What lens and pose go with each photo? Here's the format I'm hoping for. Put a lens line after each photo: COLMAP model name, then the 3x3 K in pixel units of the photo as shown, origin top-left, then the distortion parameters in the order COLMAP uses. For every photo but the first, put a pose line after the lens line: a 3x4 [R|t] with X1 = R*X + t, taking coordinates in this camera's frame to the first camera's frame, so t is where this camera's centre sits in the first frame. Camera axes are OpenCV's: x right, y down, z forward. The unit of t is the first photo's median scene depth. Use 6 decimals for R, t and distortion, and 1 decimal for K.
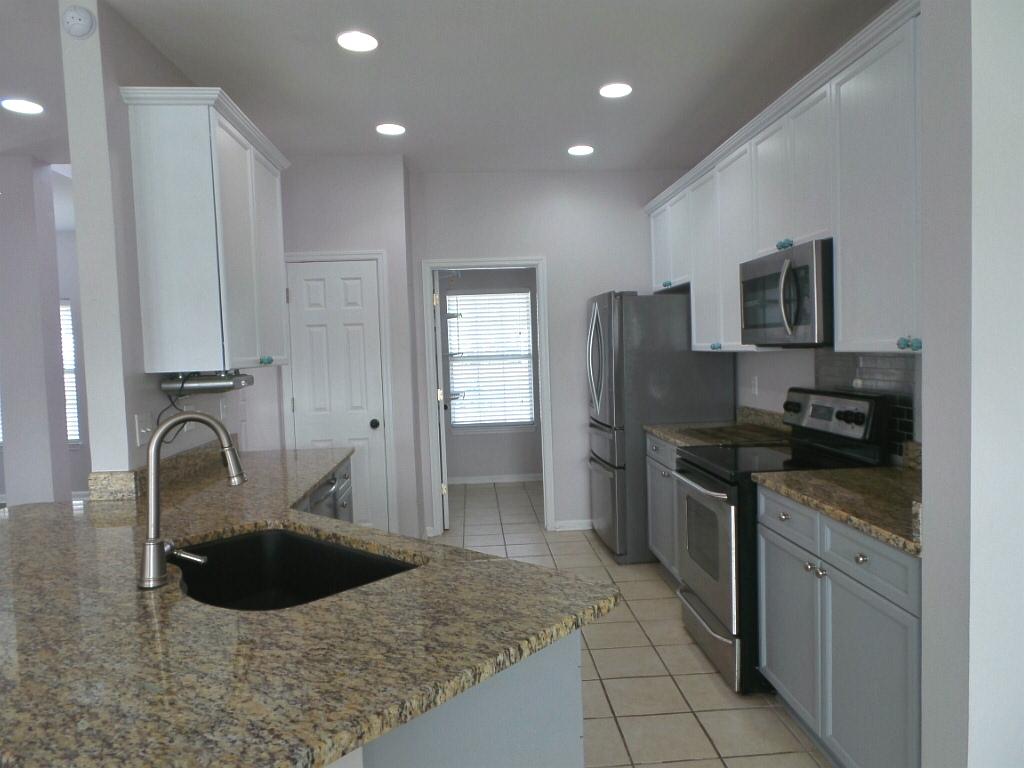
lens RADIAL K [[716.8, 0, 513.1], [0, 716.8, 388.3], [0, 0, 1]] dist [-0.040006, 0.108345]
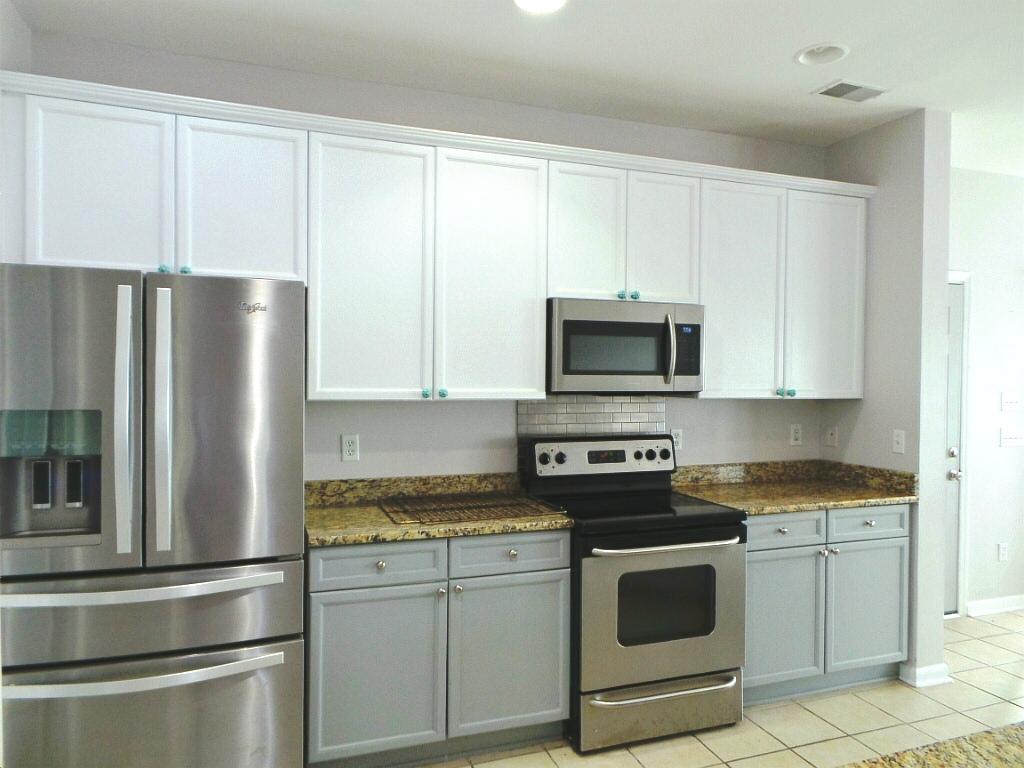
lens RADIAL K [[702.9, 0, 515.6], [0, 702.9, 386.4], [0, 0, 1]] dist [0.001270, 0.001255]
pose [[-0.285716, 0.020085, 0.958104, -0.484502], [0.056913, 0.998371, -0.003957, -0.067320], [-0.956623, 0.053398, -0.286394, 1.303780]]
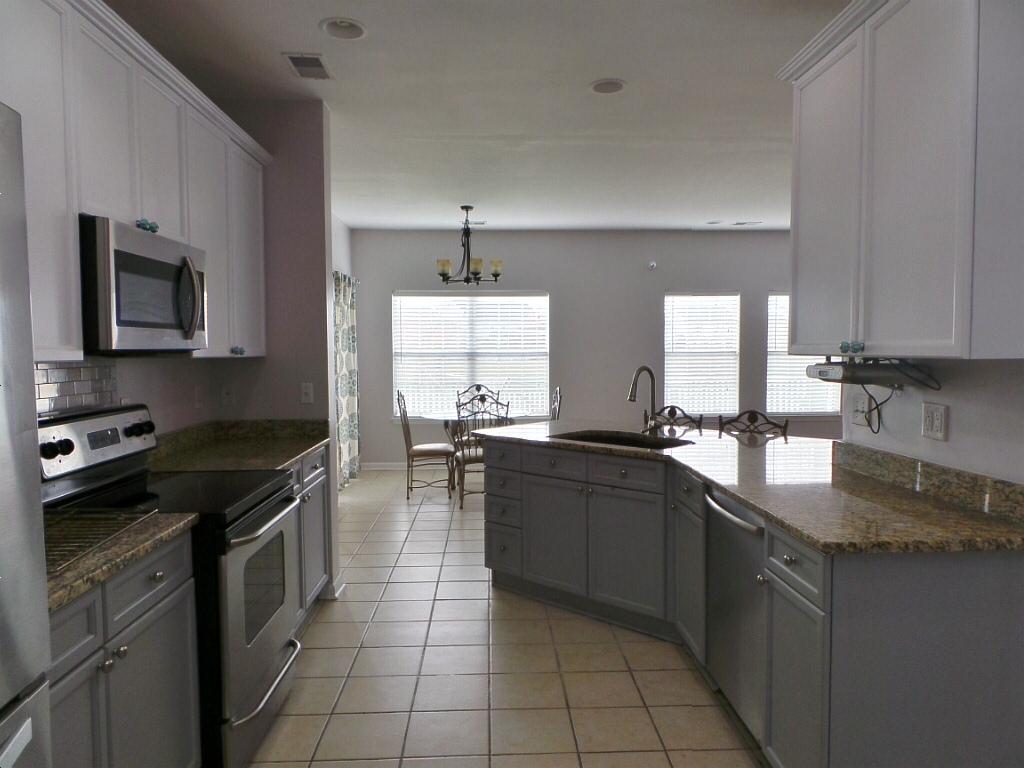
lens RADIAL K [[702.9, 0, 515.6], [0, 702.9, 386.4], [0, 0, 1]] dist [0.001270, 0.001255]
pose [[-0.999029, 0.039000, 0.020504, -0.036116], [0.040989, 0.993337, 0.107713, -0.080642], [-0.016167, 0.108449, -0.993971, 1.614677]]
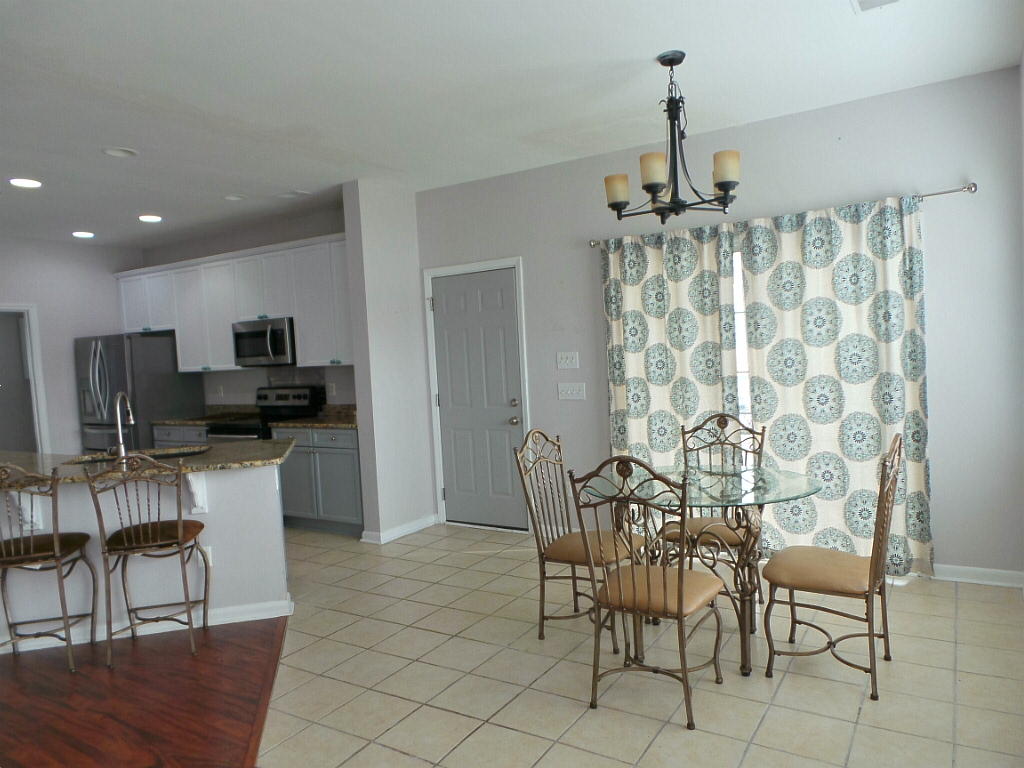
lens RADIAL K [[702.9, 0, 515.6], [0, 702.9, 386.4], [0, 0, 1]] dist [0.001270, 0.001255]
pose [[0.581333, -0.039712, 0.812696, -0.770791], [0.077856, 0.996940, -0.006977, 0.064041], [-0.809932, 0.067329, 0.582646, -0.690025]]
